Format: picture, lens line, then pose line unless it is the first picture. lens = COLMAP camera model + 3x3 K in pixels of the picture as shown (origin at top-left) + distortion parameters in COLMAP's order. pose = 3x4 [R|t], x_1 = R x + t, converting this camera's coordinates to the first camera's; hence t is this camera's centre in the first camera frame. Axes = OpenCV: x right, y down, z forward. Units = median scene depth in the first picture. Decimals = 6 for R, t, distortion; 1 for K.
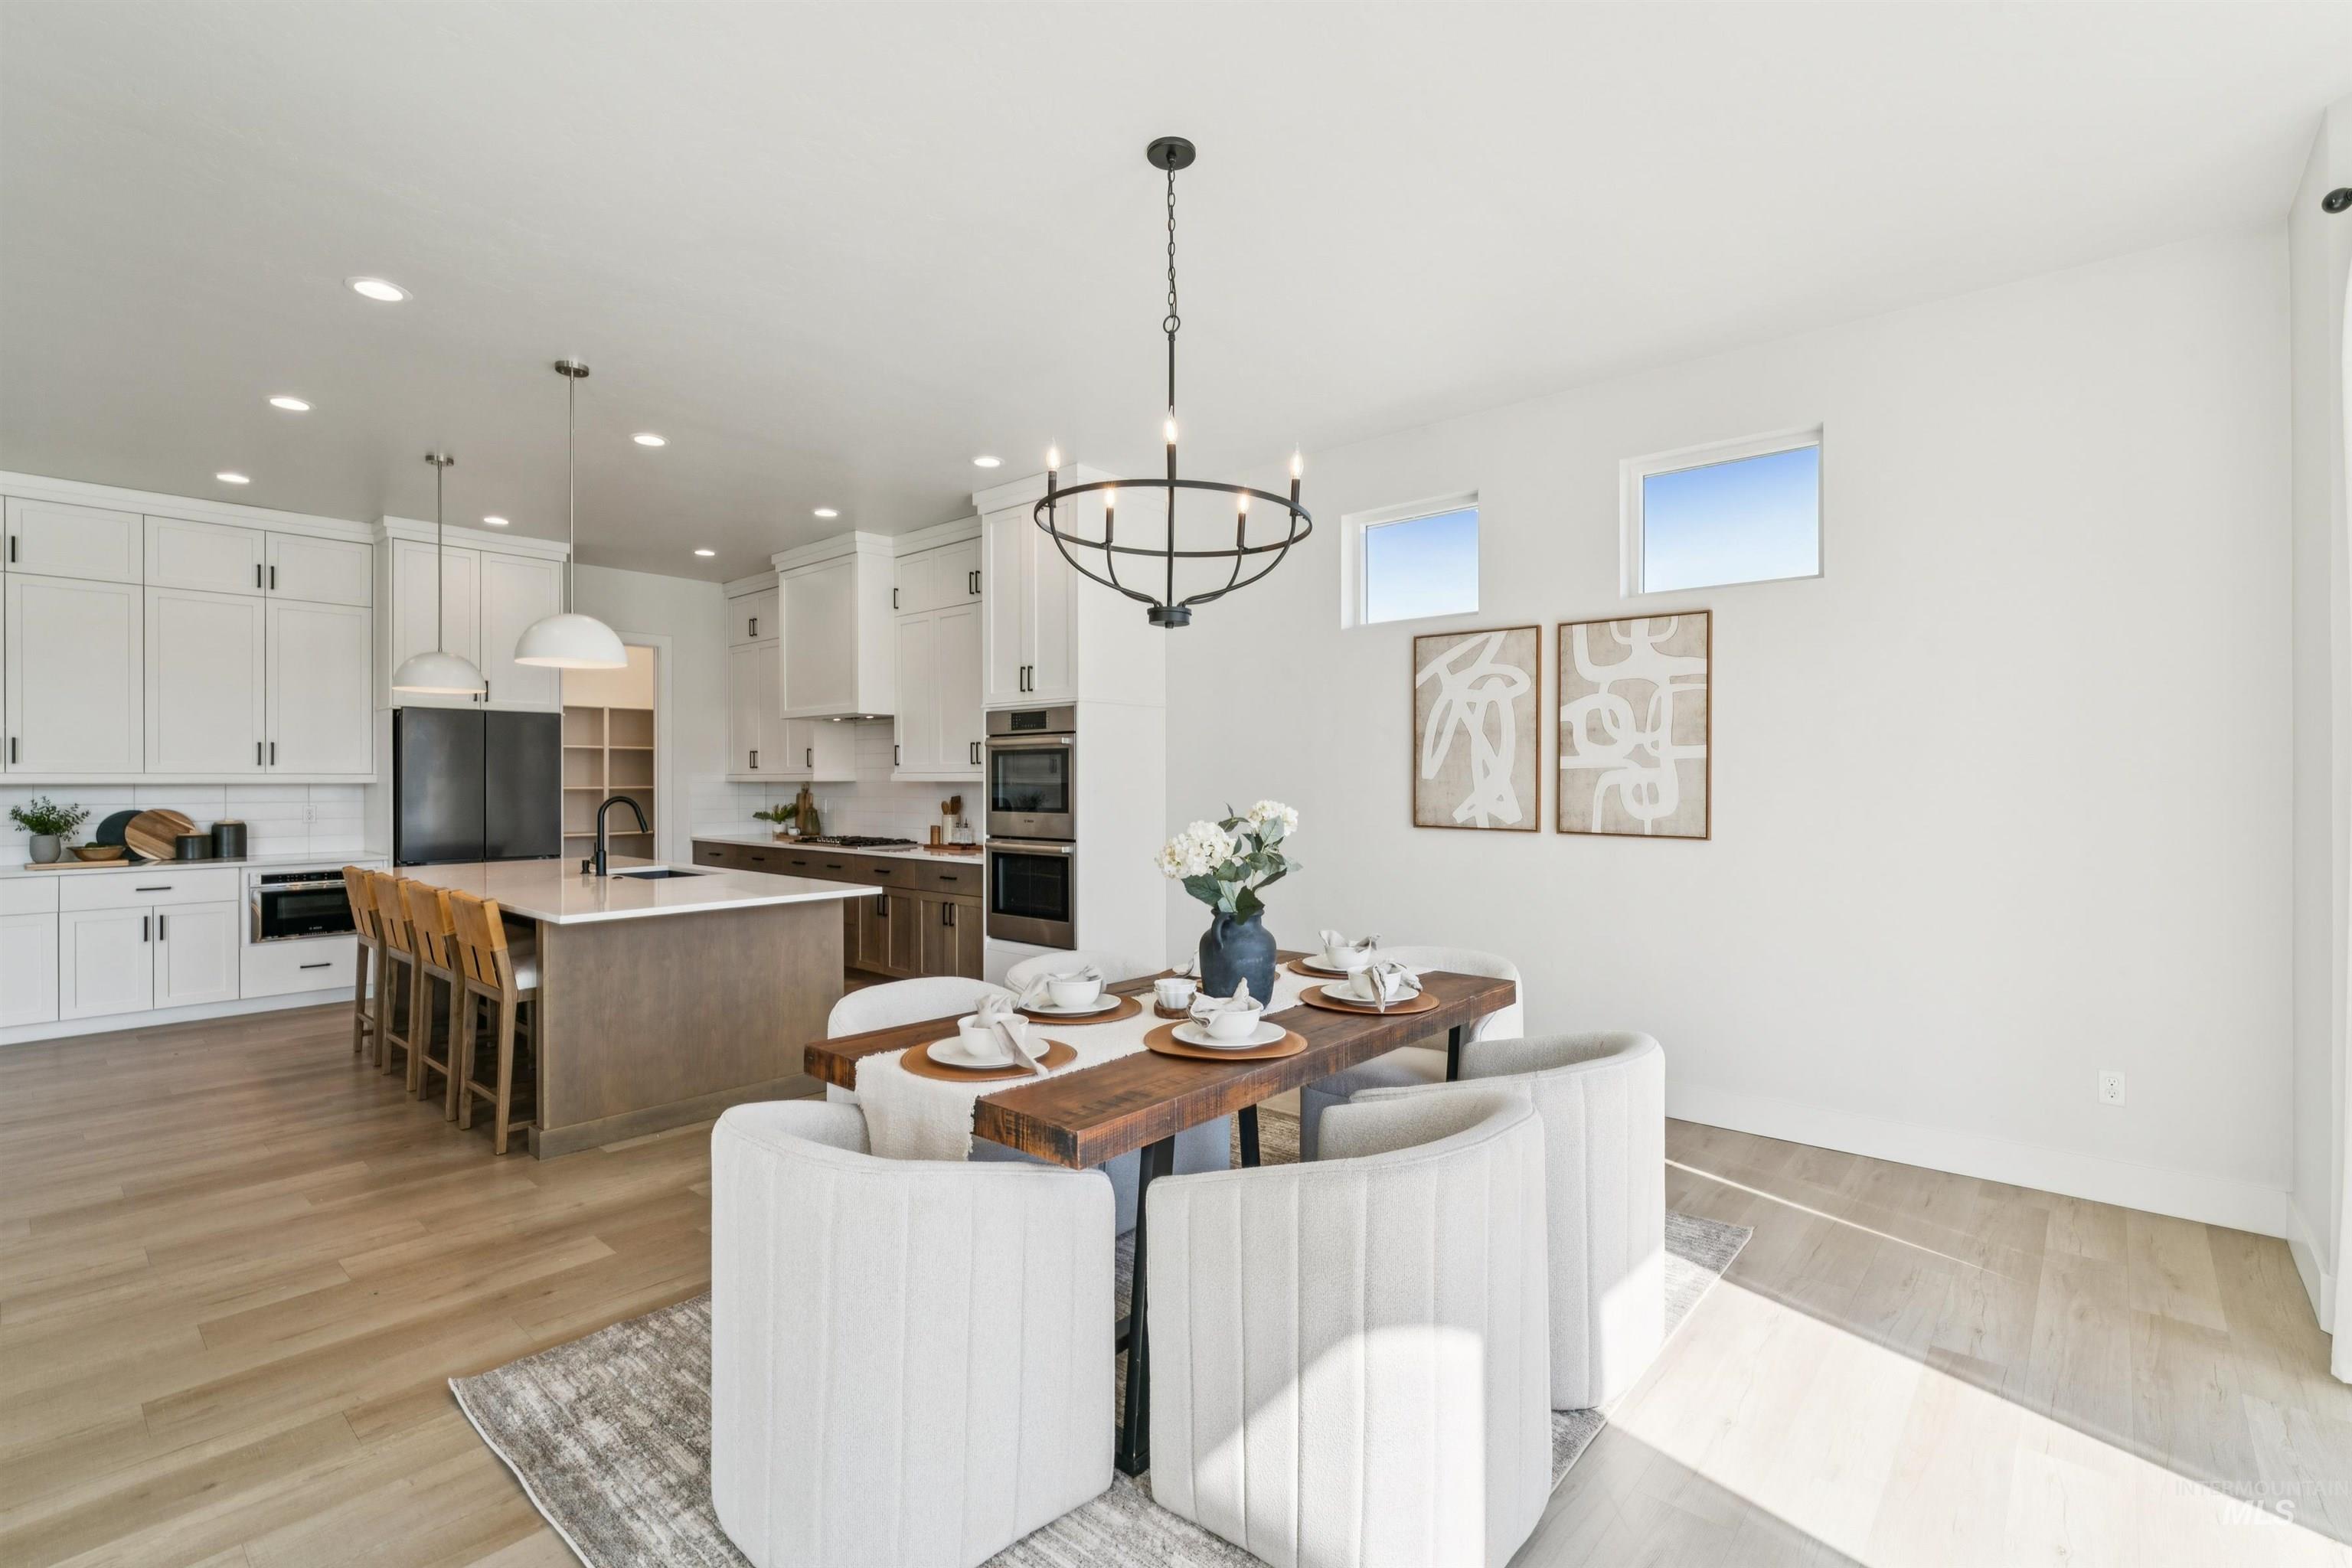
lens RADIAL K [[1052.3, 0, 1179.8], [0, 1052.3, 775.8], [0, 0, 1]] dist [-0.002938, -0.000448]
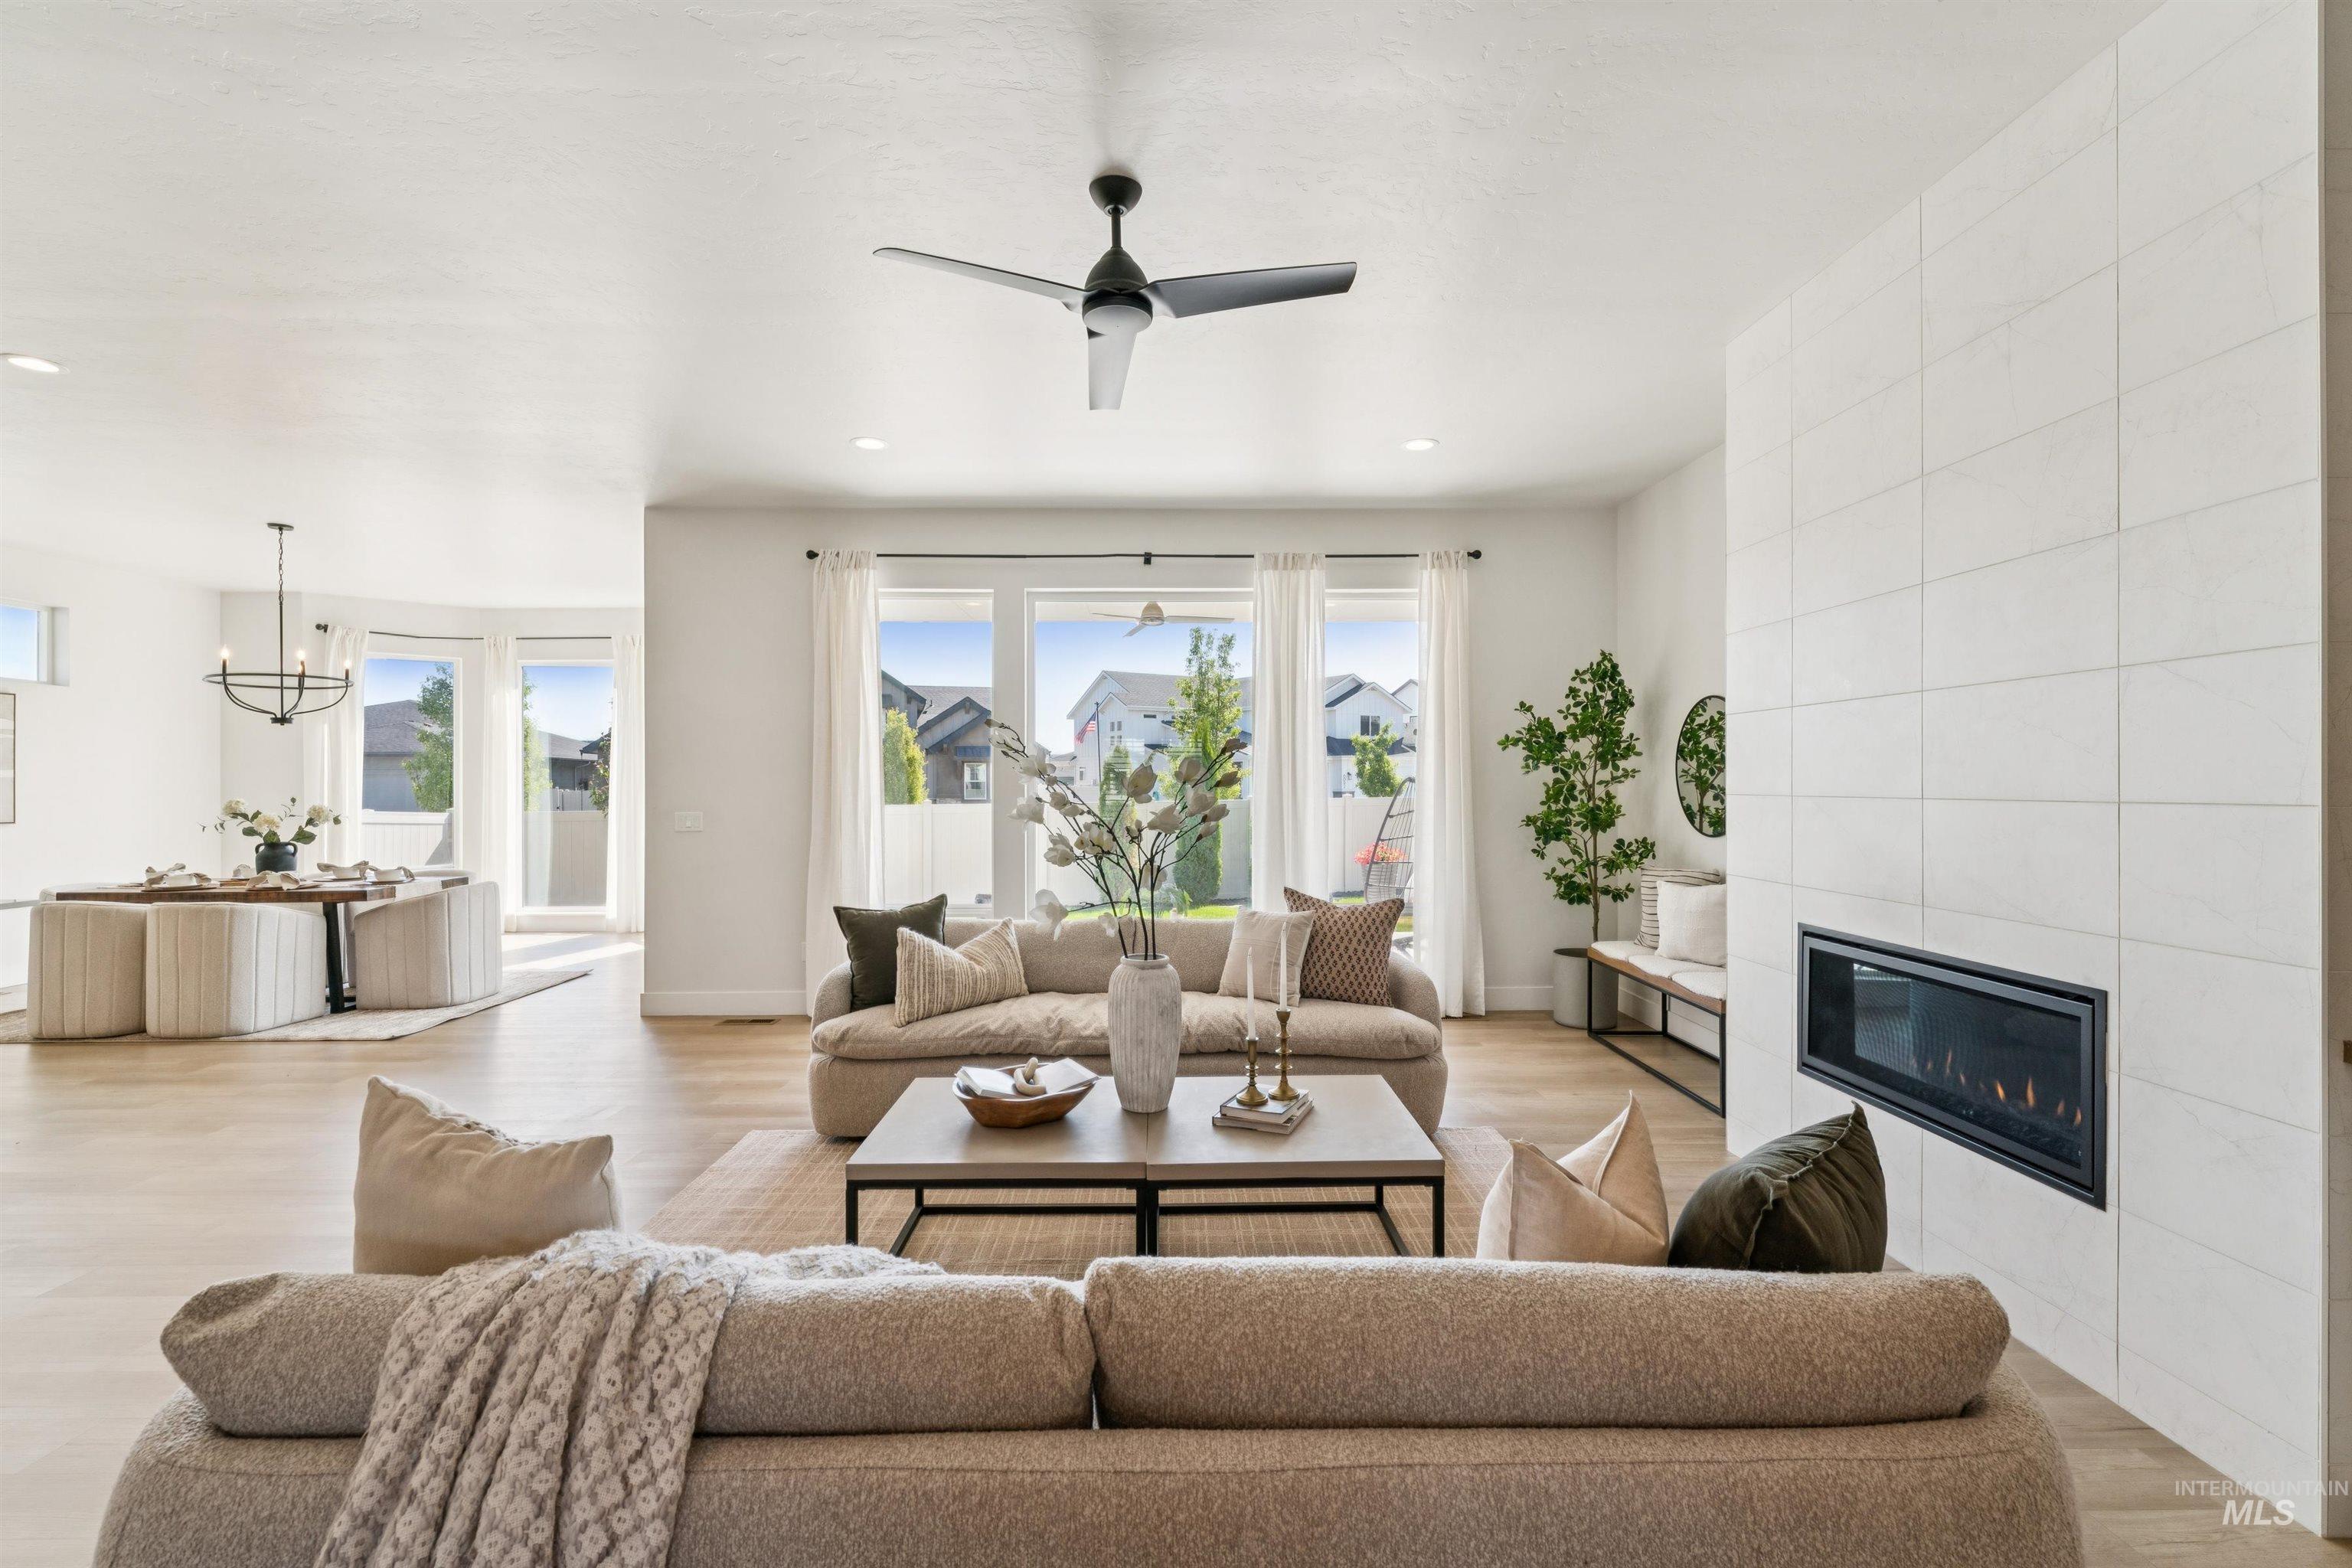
lens RADIAL K [[1031.0, 0, 1176.0], [0, 1031.0, 784.0], [0, 0, 1]] dist [-0.000634, 0.000761]
pose [[-0.669393, 0.001932, 0.742906, -1.427557], [0.000361, 0.999997, -0.002276, -0.000424], [-0.742908, -0.001255, -0.669392, 0.483823]]
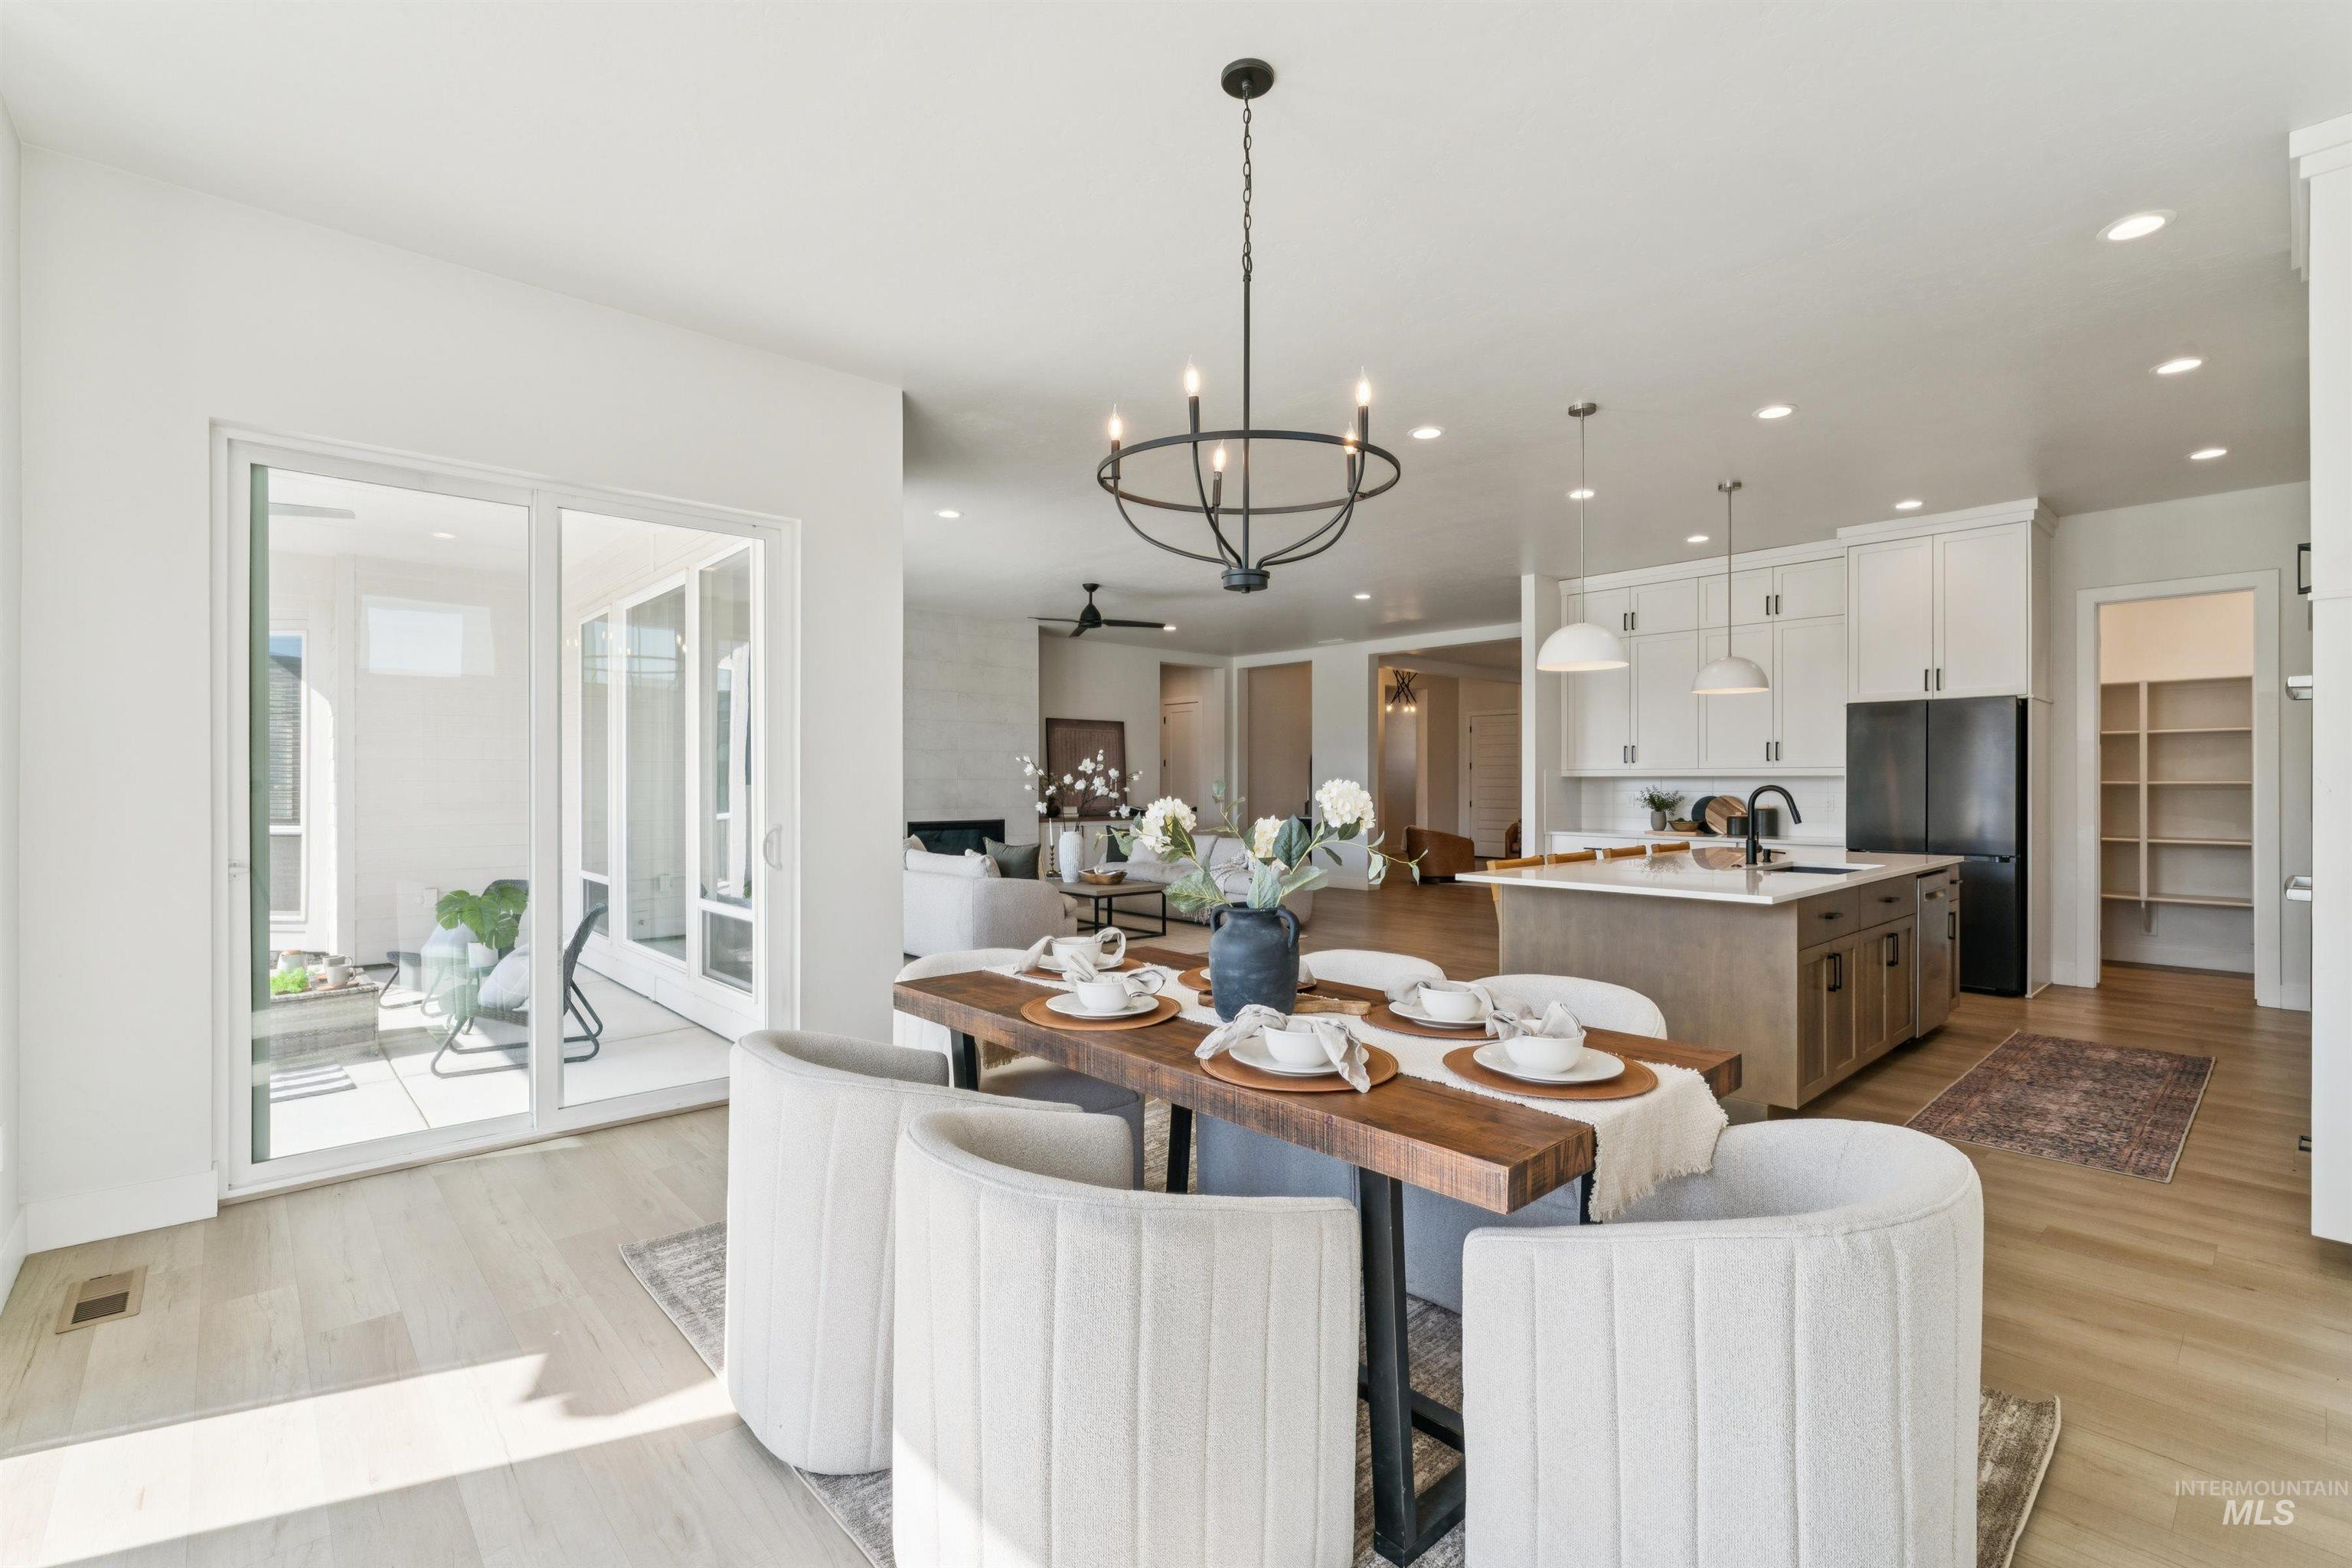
lens RADIAL K [[1042.0, 0, 1172.4], [0, 1042.0, 782.6], [0, 0, 1]] dist [-0.006671, -0.000204]
pose [[-0.110815, 0.000773, -0.993841, 0.418156], [0.003552, 0.999994, 0.000382, 0.012414], [0.993835, -0.003488, -0.110817, 0.472110]]
